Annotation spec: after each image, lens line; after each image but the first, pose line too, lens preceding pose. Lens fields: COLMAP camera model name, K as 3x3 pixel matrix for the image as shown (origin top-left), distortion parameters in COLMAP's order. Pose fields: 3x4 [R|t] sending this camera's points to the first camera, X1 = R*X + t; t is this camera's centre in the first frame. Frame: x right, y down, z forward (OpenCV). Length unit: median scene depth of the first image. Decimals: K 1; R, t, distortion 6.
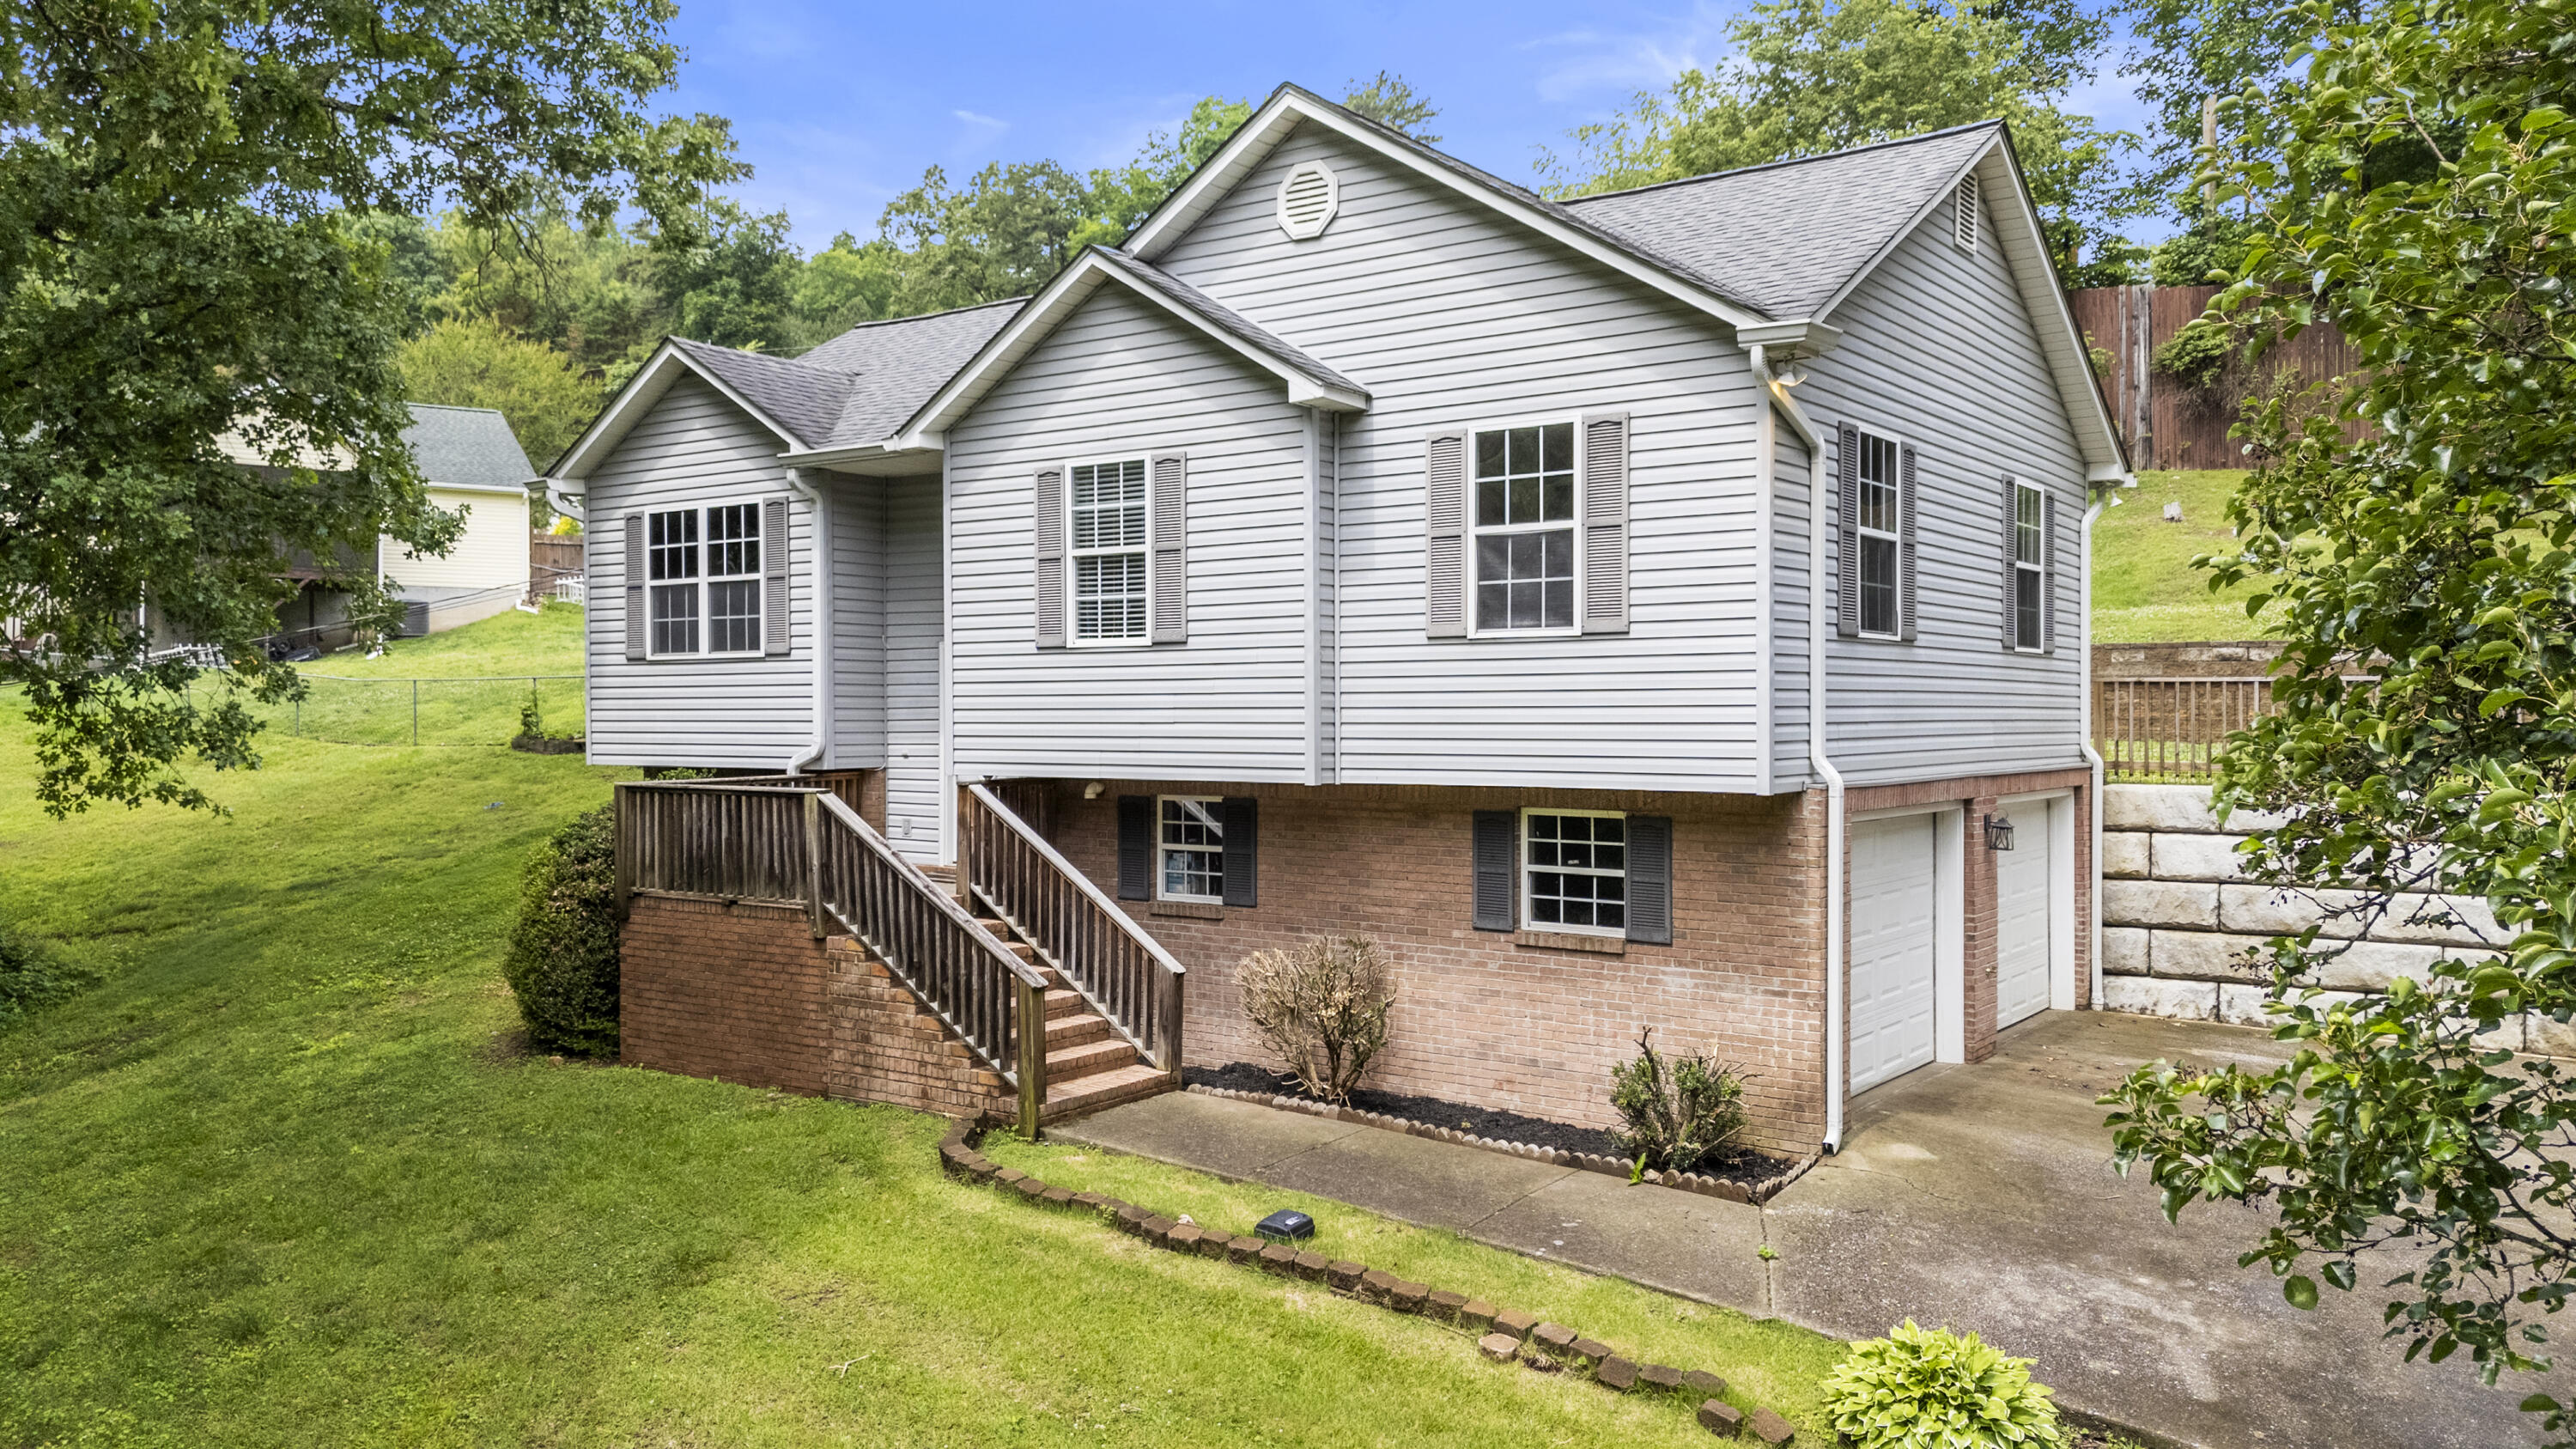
lens RADIAL K [[1939.8, 0, 1302.3], [0, 1939.8, 681.4], [0, 0, 1]] dist [0.124038, -0.198457]
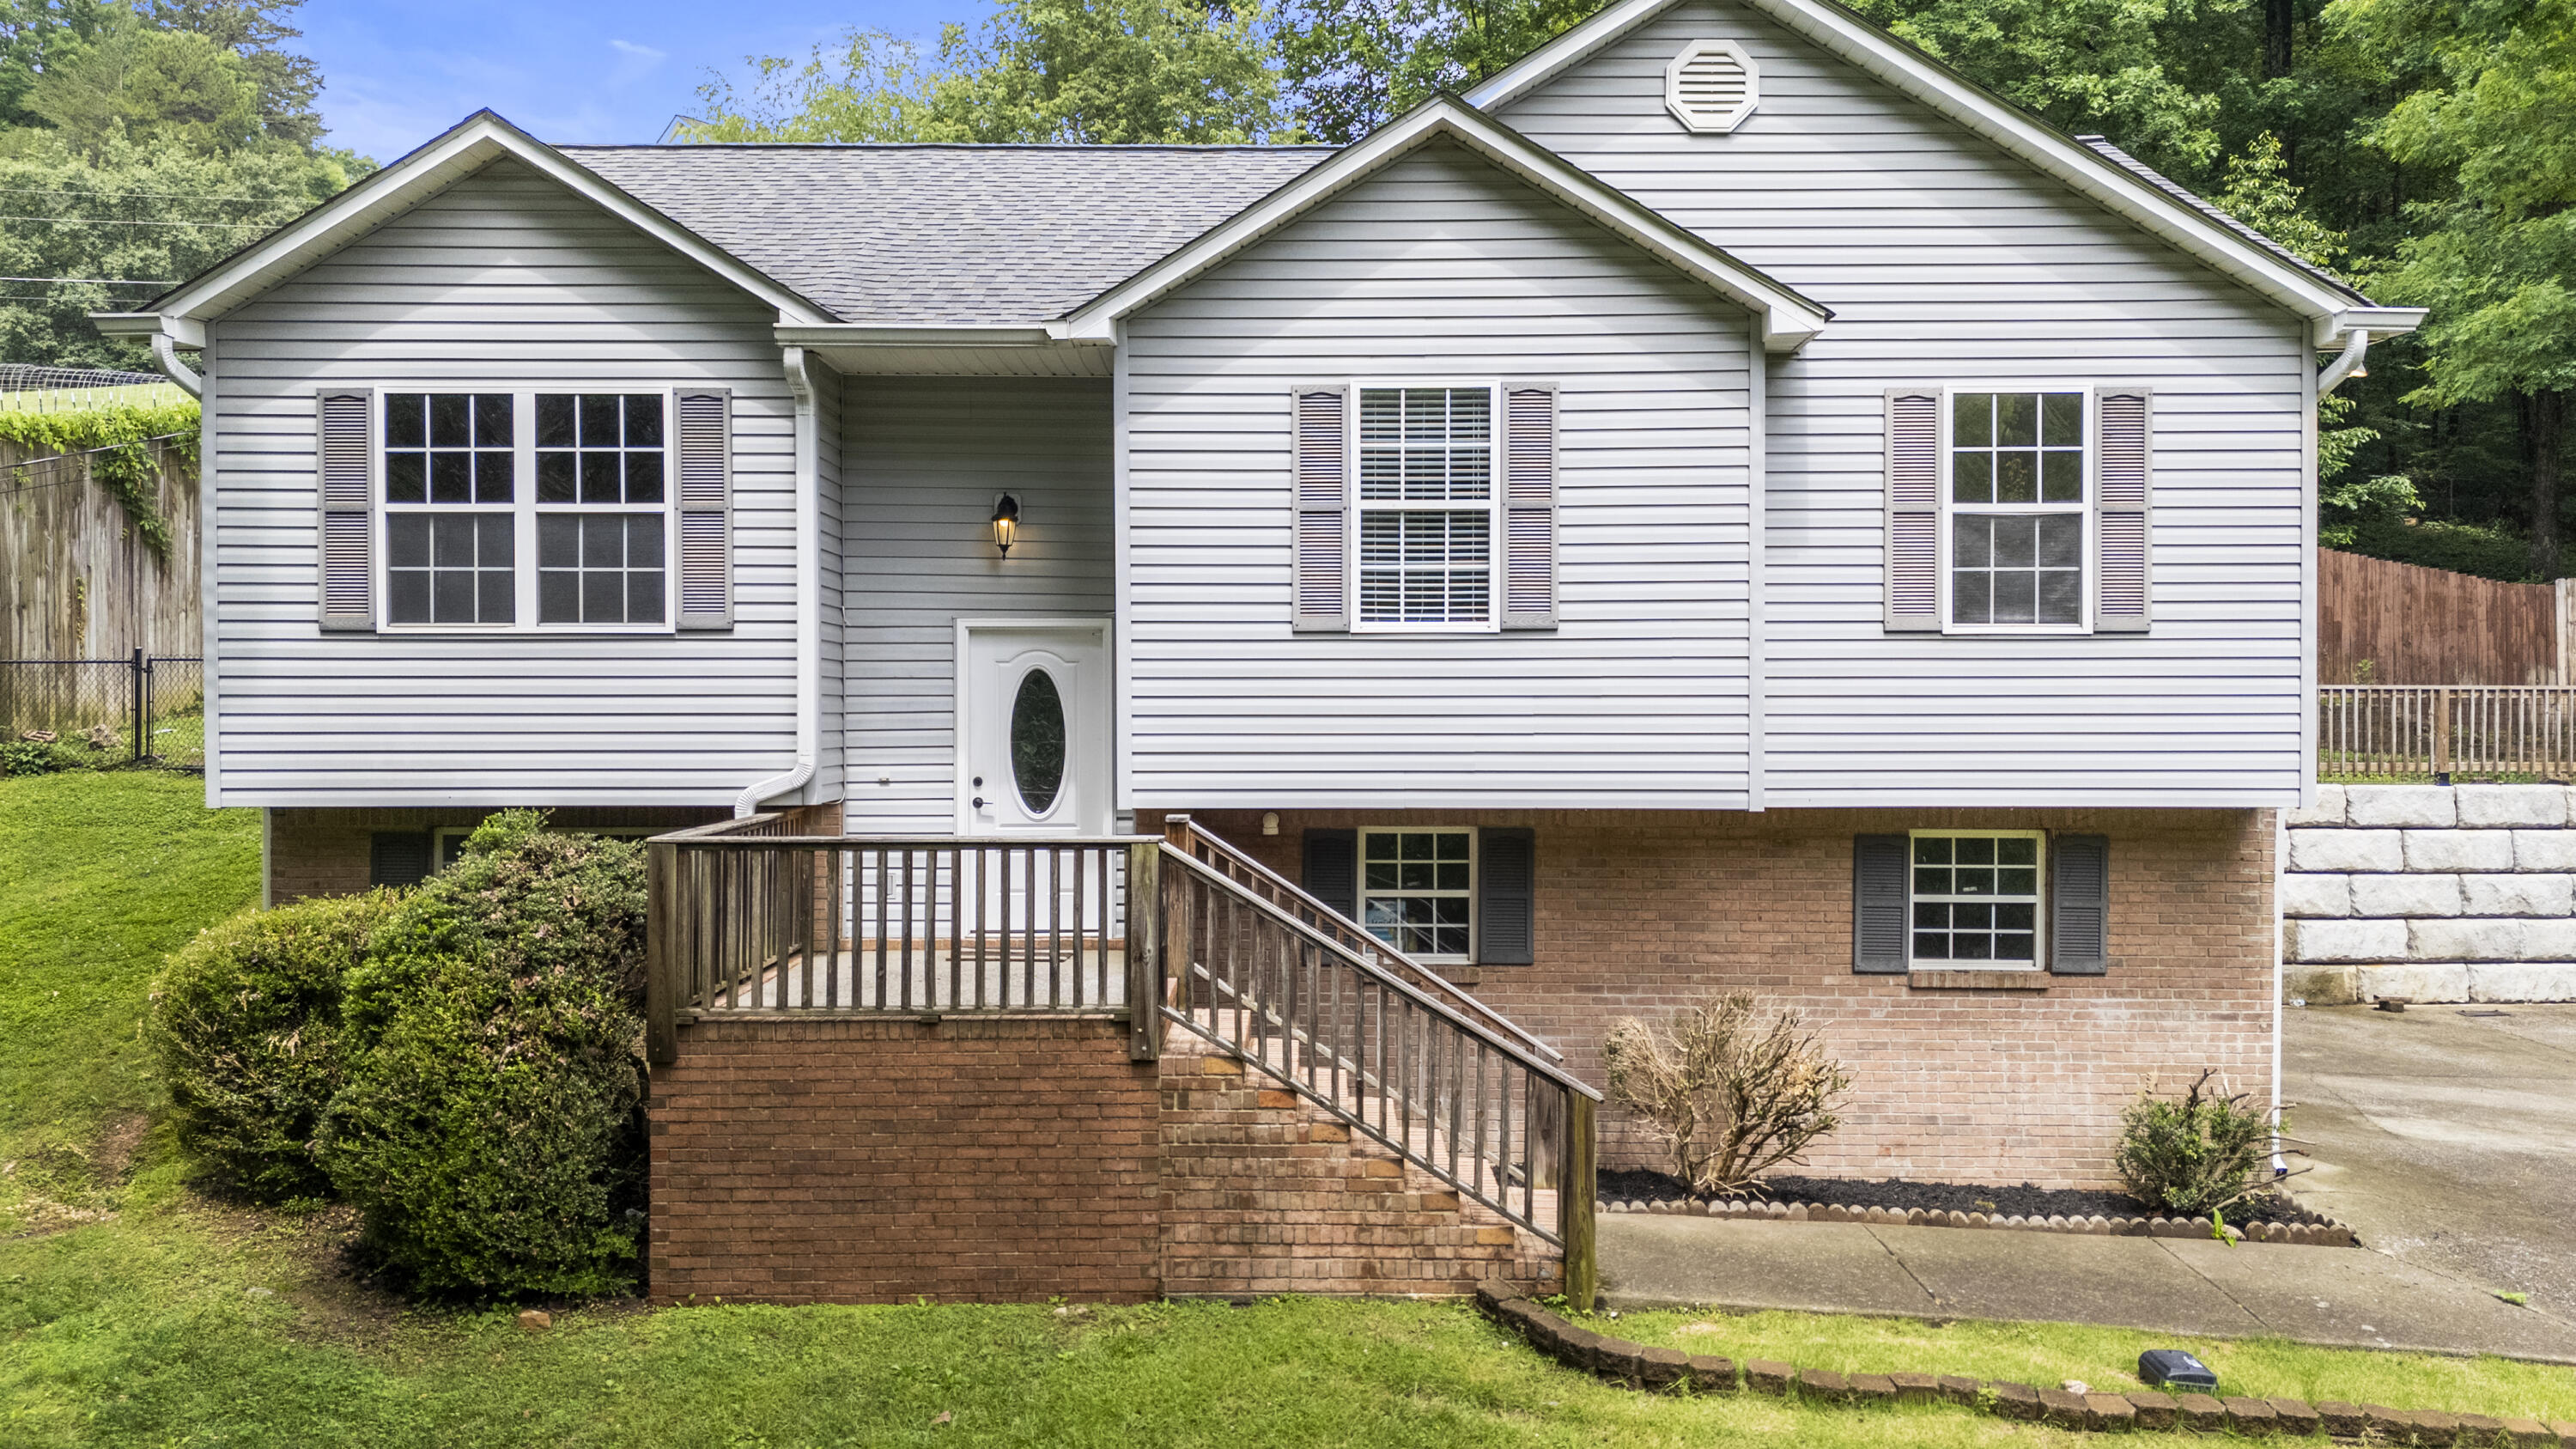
lens RADIAL K [[1884.3, 0, 1284.2], [0, 1884.3, 692.9], [0, 0, 1]] dist [0.100233, -0.107198]
pose [[0.807143, 0.007899, 0.590303, -0.598258], [-0.009957, 0.999950, 0.000234, 0.006008], [-0.590272, -0.006066, 0.807182, 0.461235]]
